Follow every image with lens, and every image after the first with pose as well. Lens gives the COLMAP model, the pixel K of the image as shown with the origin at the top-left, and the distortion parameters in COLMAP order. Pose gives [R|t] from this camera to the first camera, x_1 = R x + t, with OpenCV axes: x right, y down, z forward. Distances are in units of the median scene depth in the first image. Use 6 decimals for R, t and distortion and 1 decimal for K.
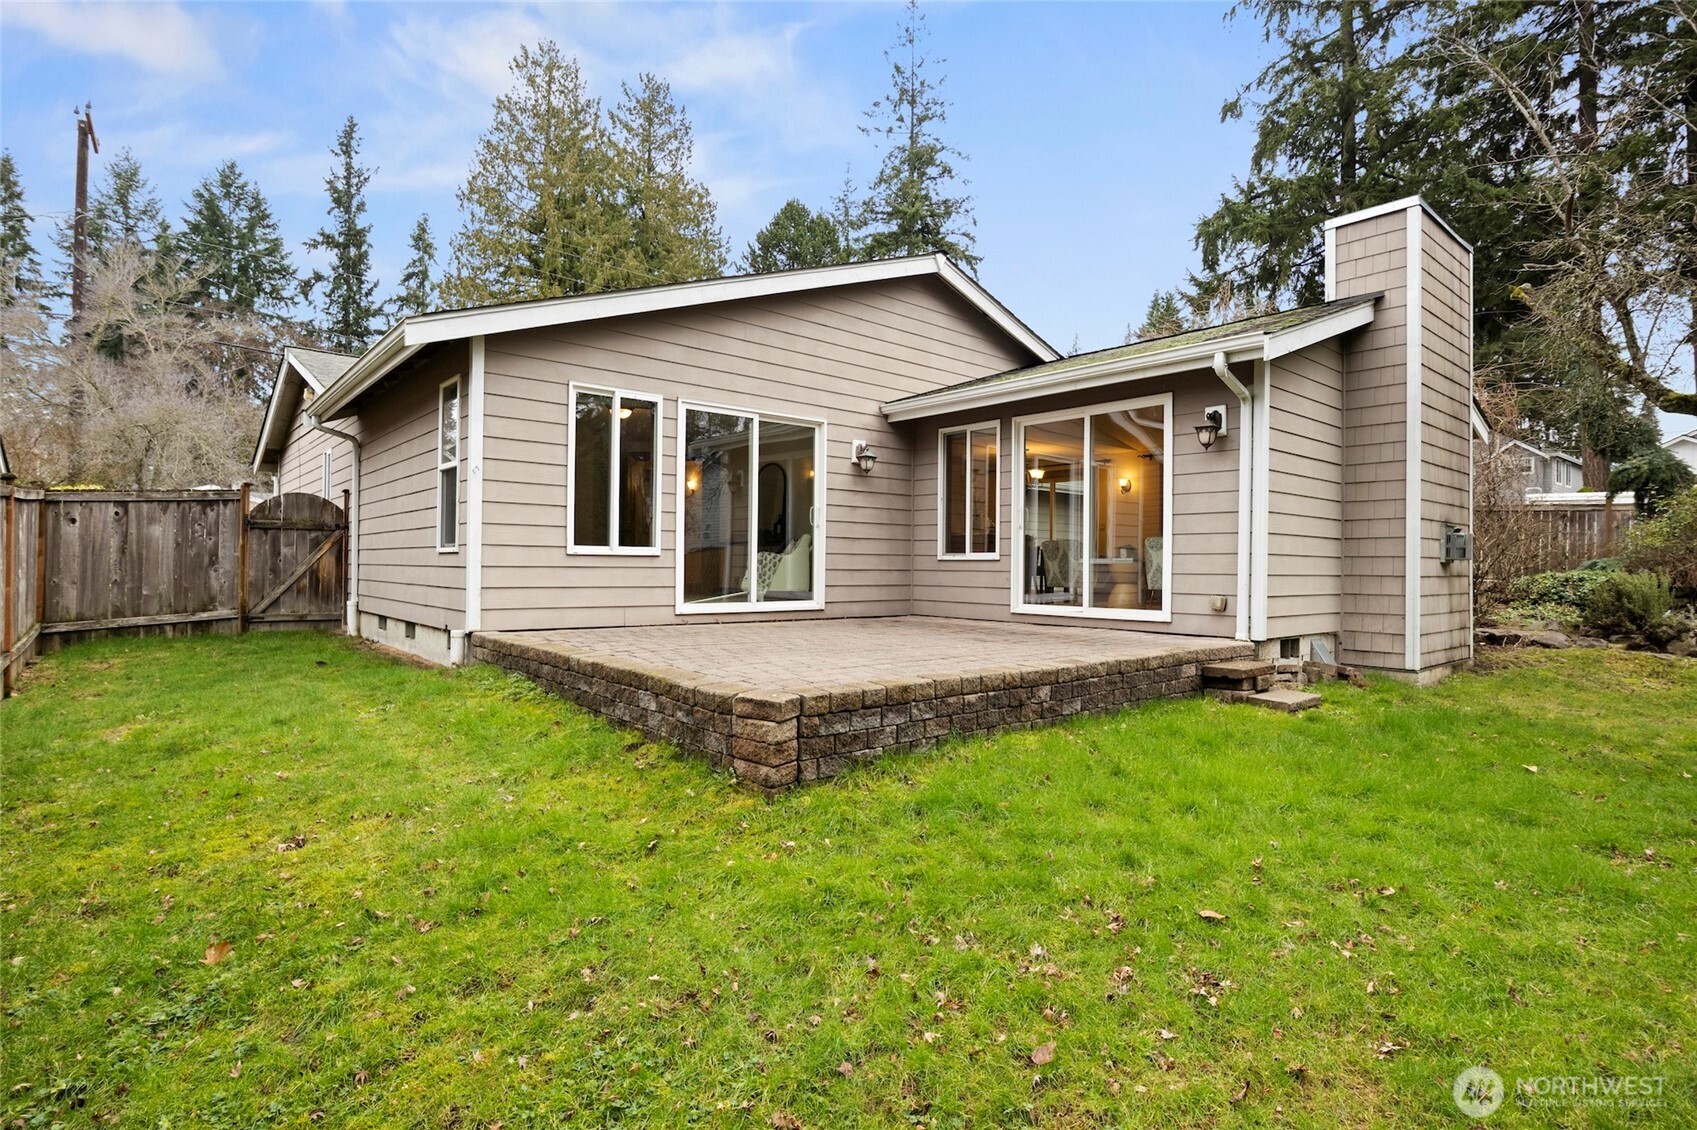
lens RADIAL K [[849.9, 0, 847.2], [0, 849.9, 561.7], [0, 0, 1]] dist [-0.014026, 0.000652]
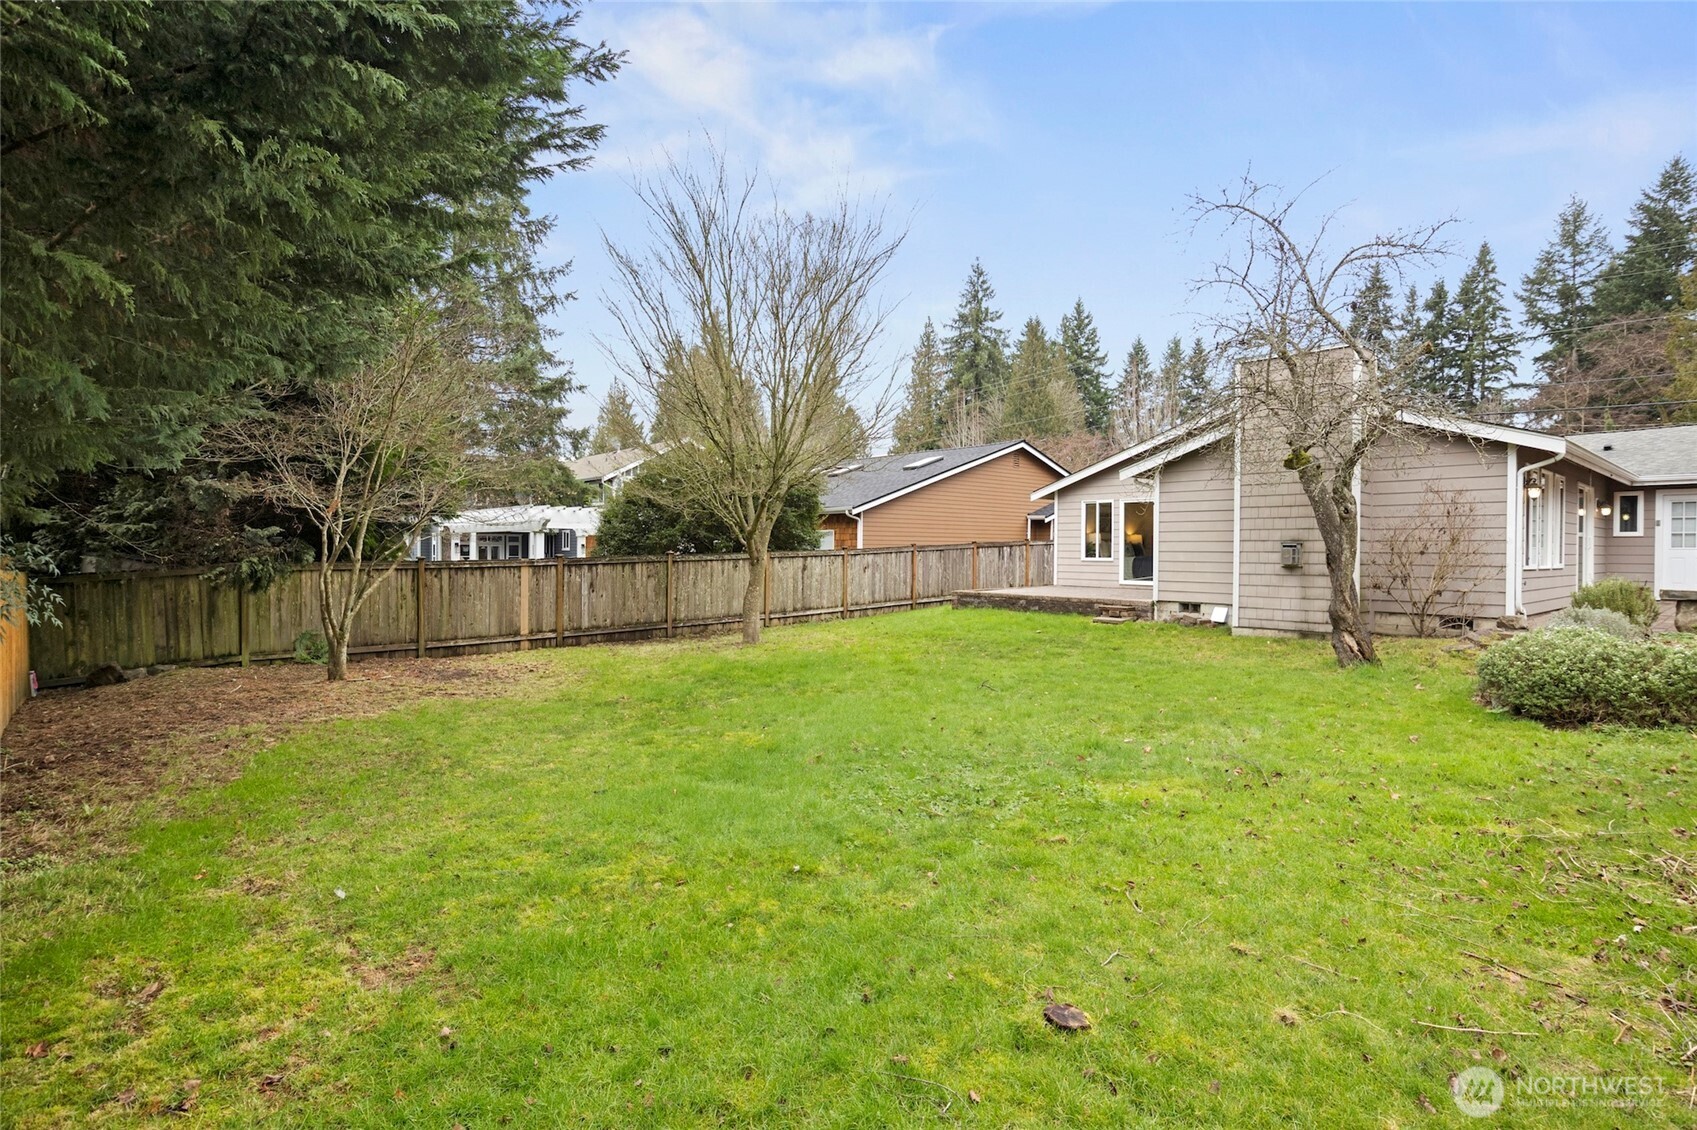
lens RADIAL K [[849.9, 0, 841.4], [0, 849.9, 564.2], [0, 0, 1]] dist [-0.014026, 0.000652]
pose [[0.002365, 0.005845, -0.999980, 2.316272], [-0.003138, 0.999978, 0.005838, -0.009537], [0.999992, 0.003124, 0.002383, 0.160805]]
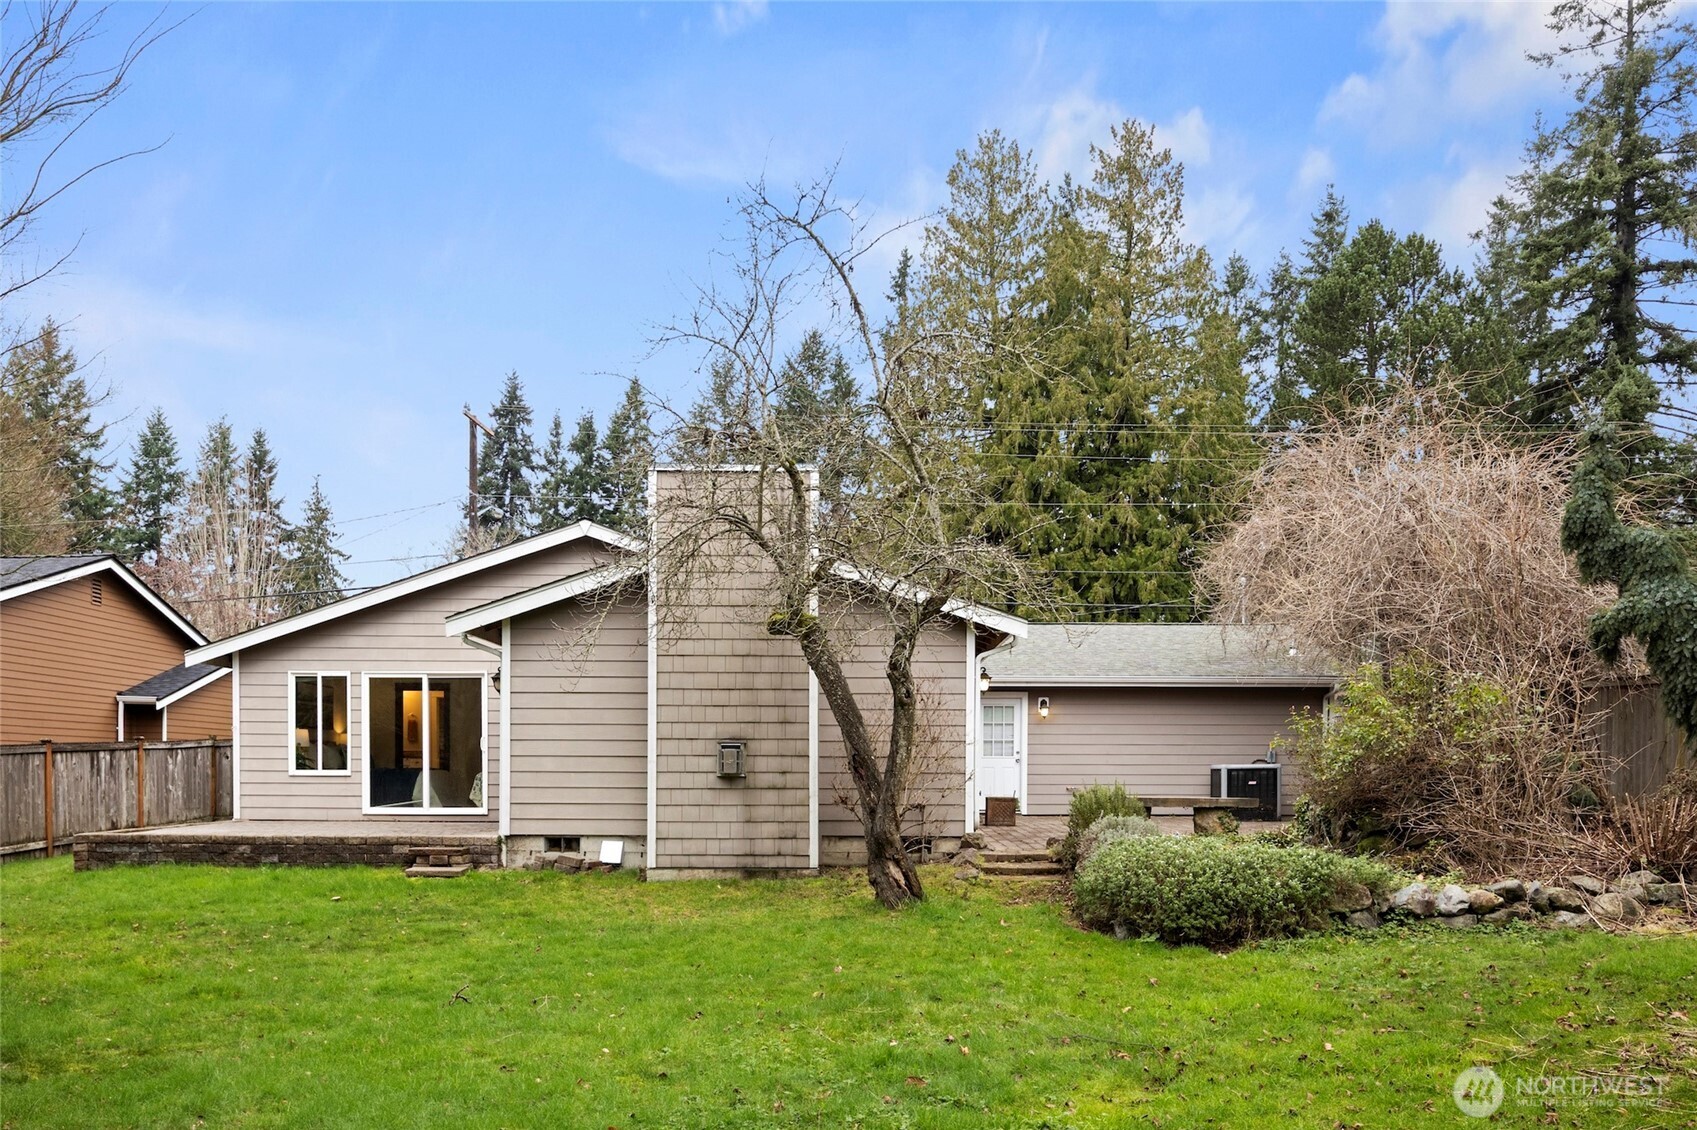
lens RADIAL K [[1316.5, 0, 859.7], [0, 1316.5, 802.5], [0, 0, 1]] dist [-0.021739, 0.000847]
pose [[0.754699, 0.005704, -0.656046, 1.986093], [0.006050, 0.999859, 0.015653, 0.009855], [0.656043, -0.015782, 0.754559, -0.182570]]
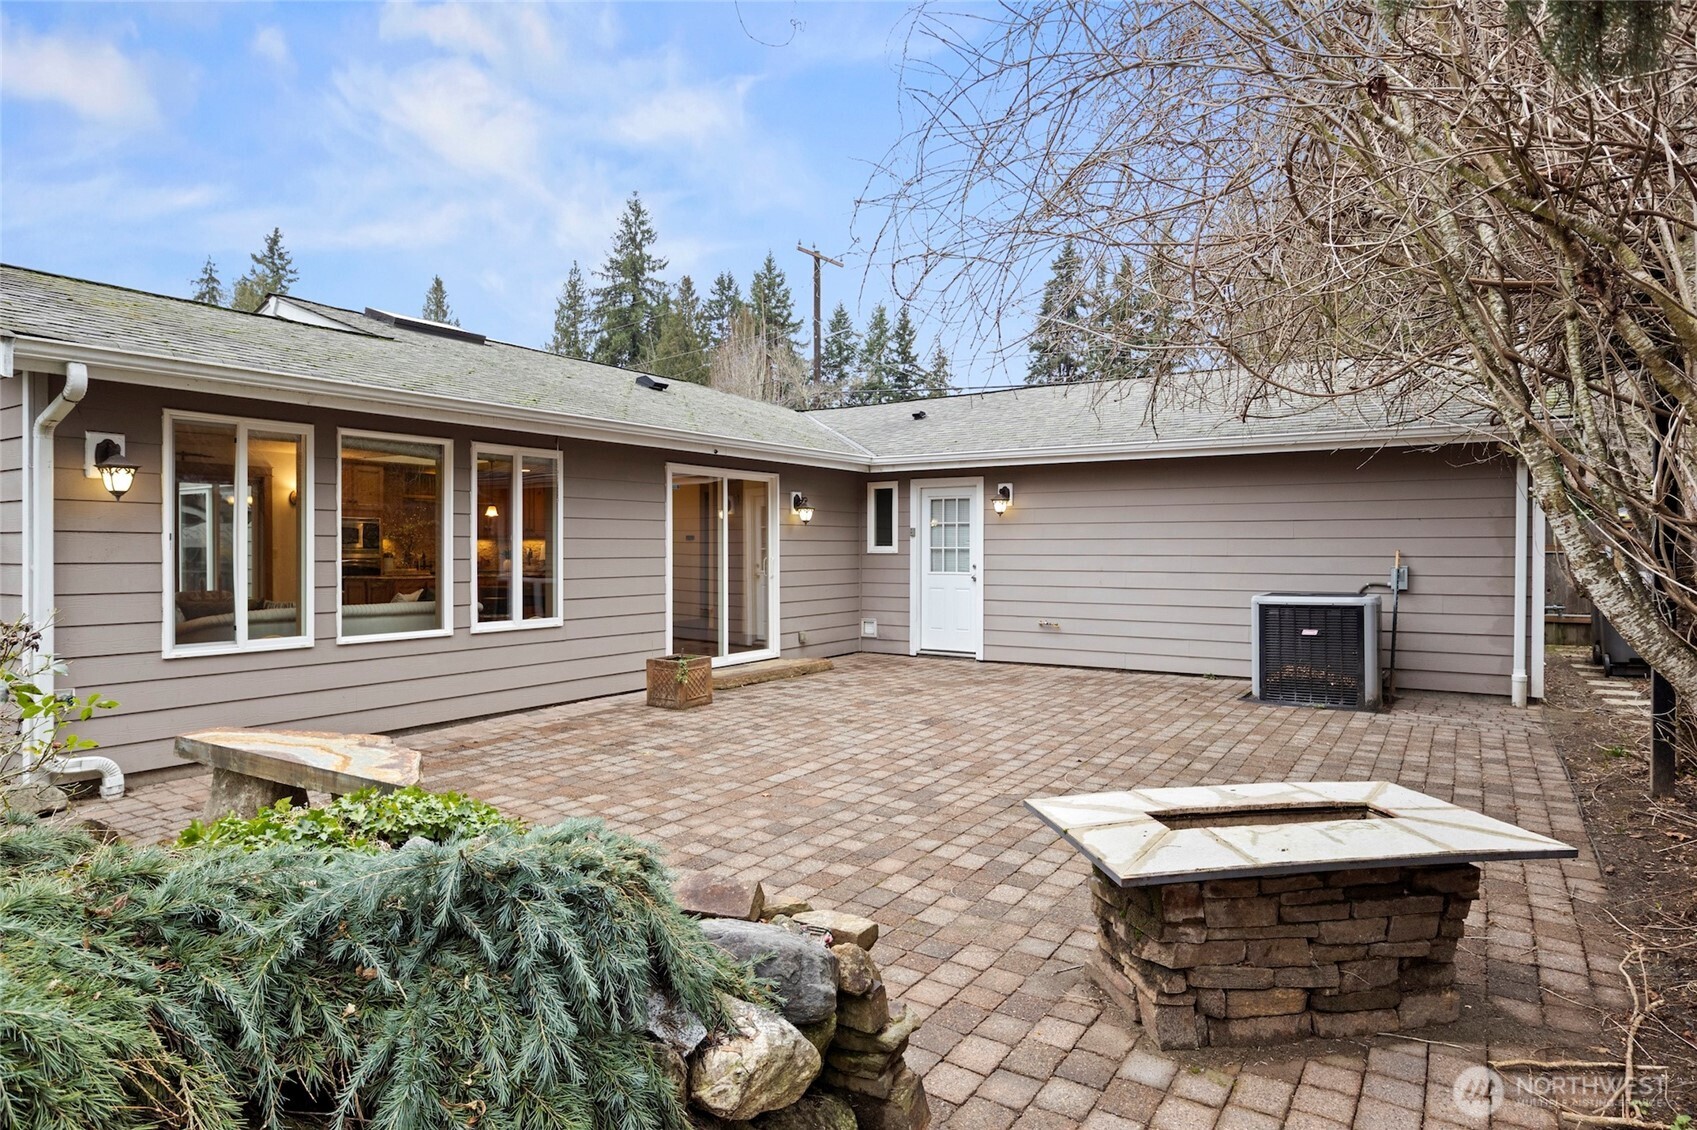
lens RADIAL K [[964.6, 0, 843.1], [0, 964.6, 561.4], [0, 0, 1]] dist [-0.007414, -0.000137]
pose [[0.258650, 0.005095, -0.965958, 1.697285], [0.006149, 0.999957, 0.006920, -0.069062], [0.965952, -0.007730, 0.258608, 1.613160]]
